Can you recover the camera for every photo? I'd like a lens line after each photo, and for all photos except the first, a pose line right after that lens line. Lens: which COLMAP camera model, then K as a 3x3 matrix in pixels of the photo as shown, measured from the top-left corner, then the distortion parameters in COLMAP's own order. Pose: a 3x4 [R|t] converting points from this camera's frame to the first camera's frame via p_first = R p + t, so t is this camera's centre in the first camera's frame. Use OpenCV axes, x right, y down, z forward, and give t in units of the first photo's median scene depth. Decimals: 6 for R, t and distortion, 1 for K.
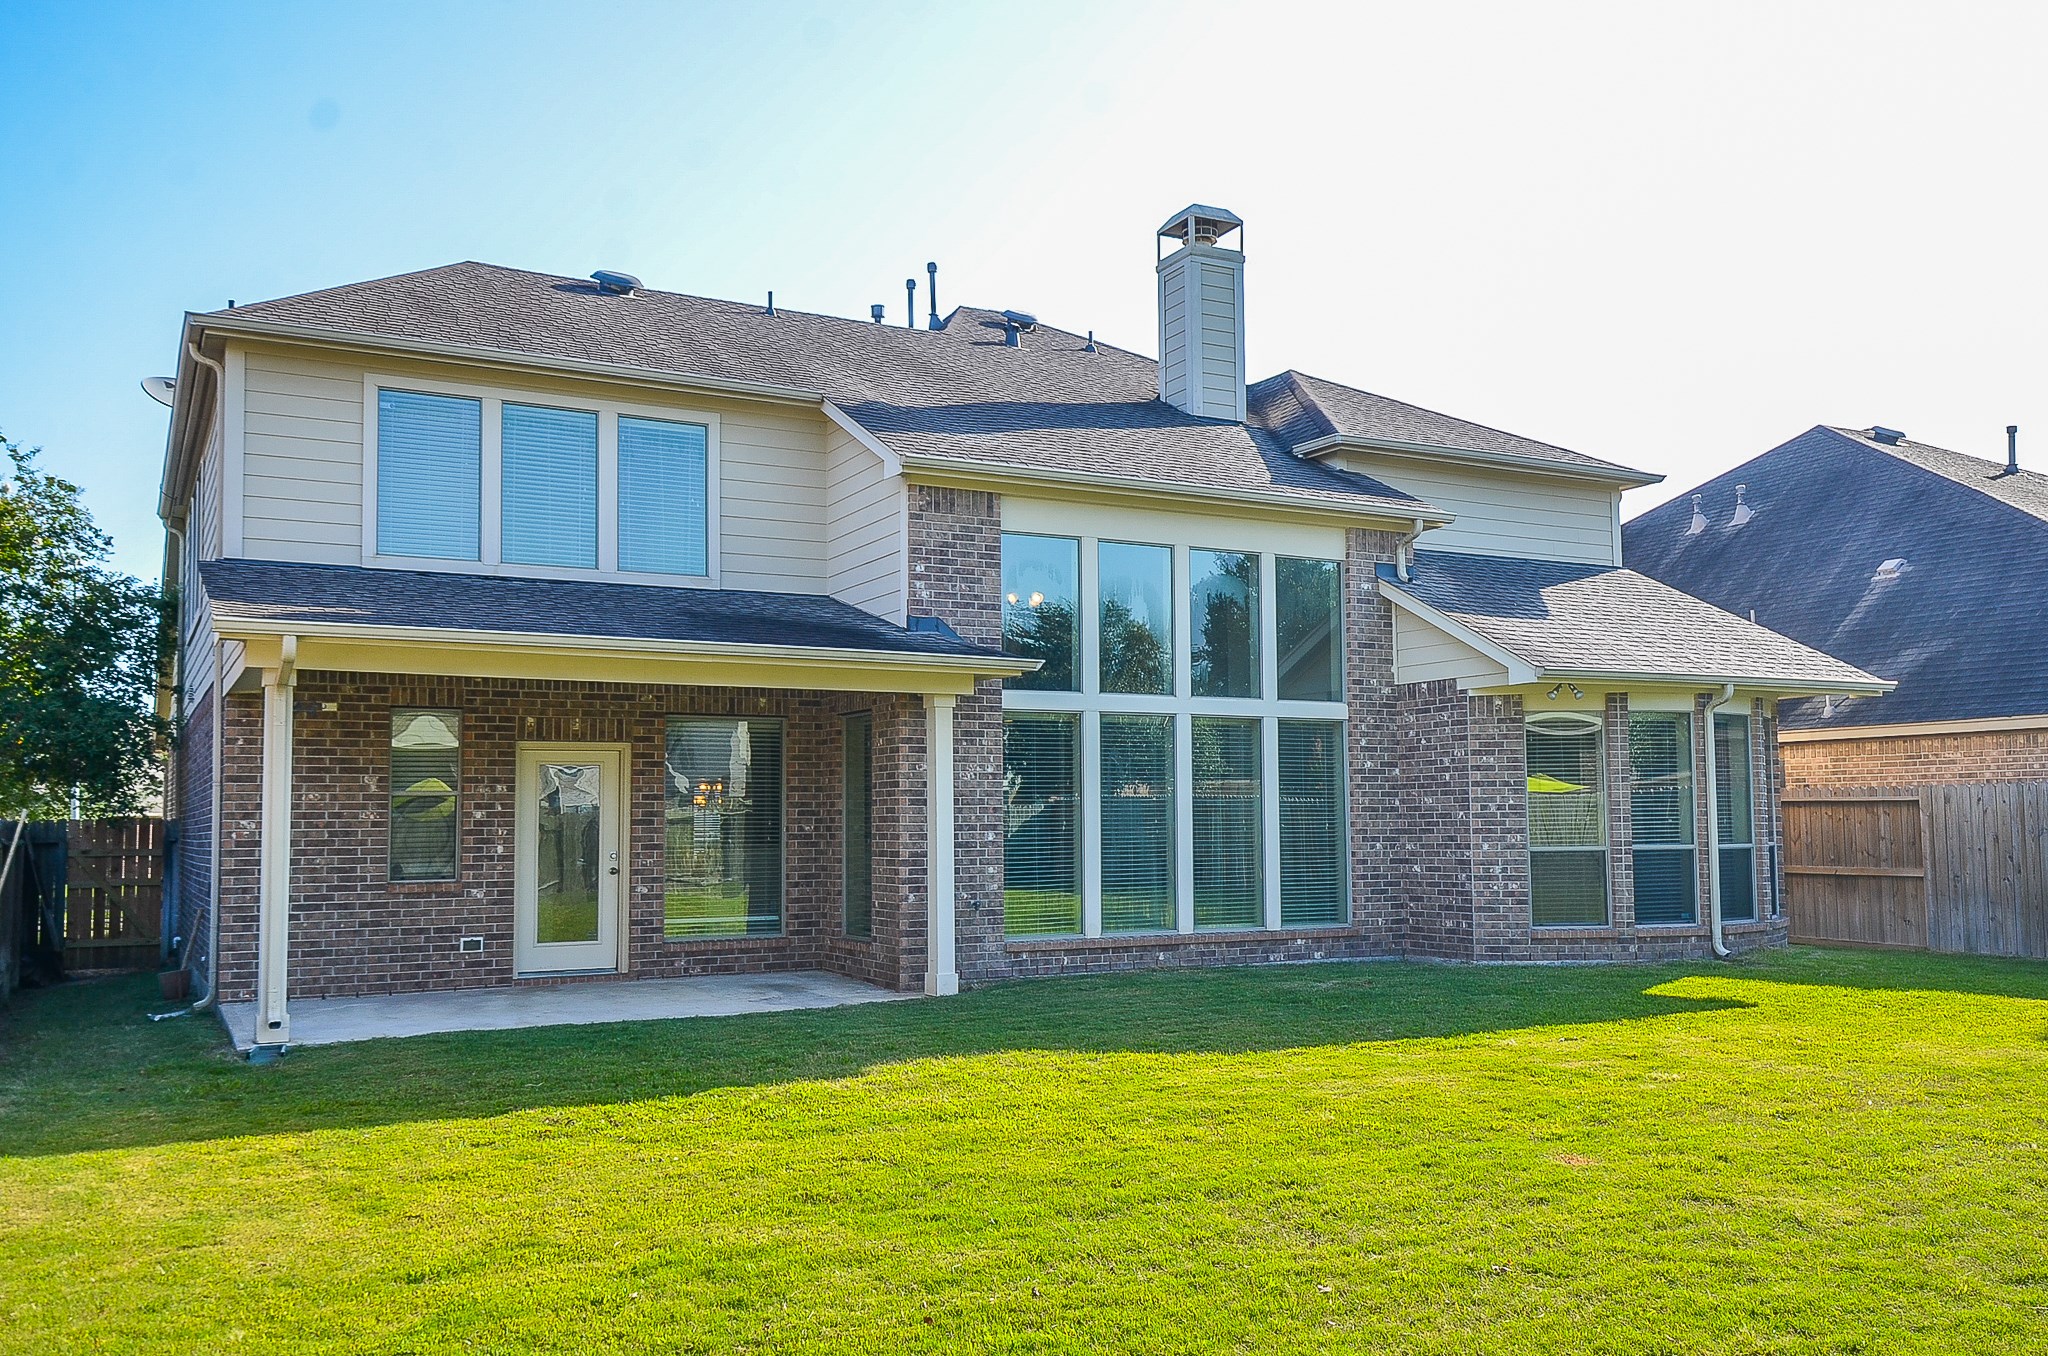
lens RADIAL K [[1675.2, 0, 1024.0], [0, 1675.2, 678.0], [0, 0, 1]] dist [0.050551, -0.001471]
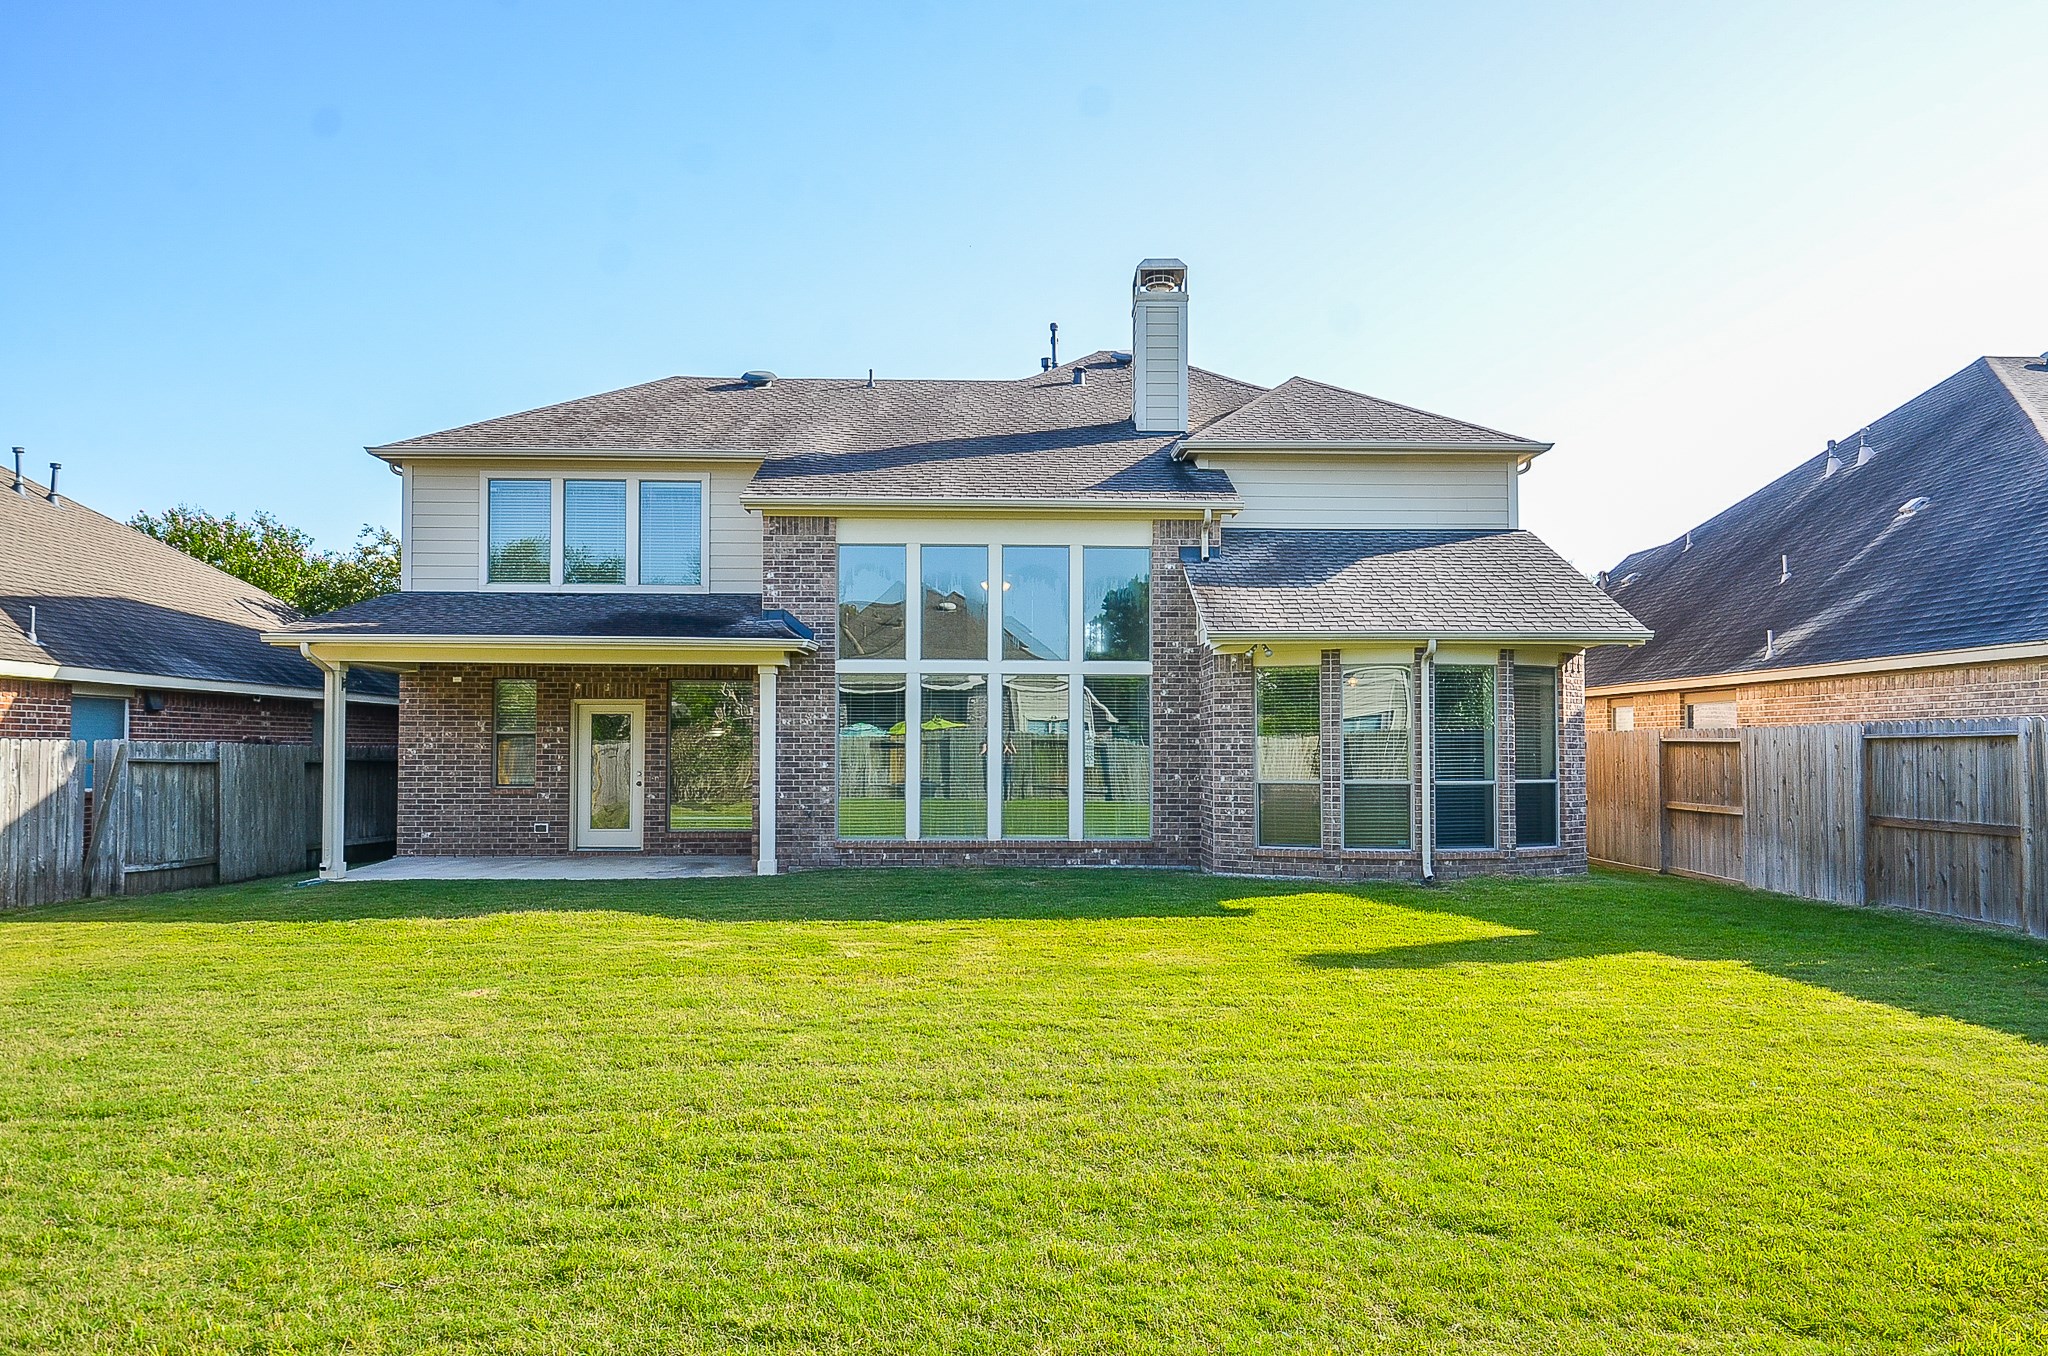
lens RADIAL K [[1334.8, 0, 1024.0], [0, 1334.8, 678.0], [0, 0, 1]] dist [0.032026, -0.000090]
pose [[0.893102, -0.013448, -0.449654, 0.582121], [0.030308, 0.999081, 0.030318, -0.006107], [0.448833, -0.040705, 0.892688, 0.078682]]
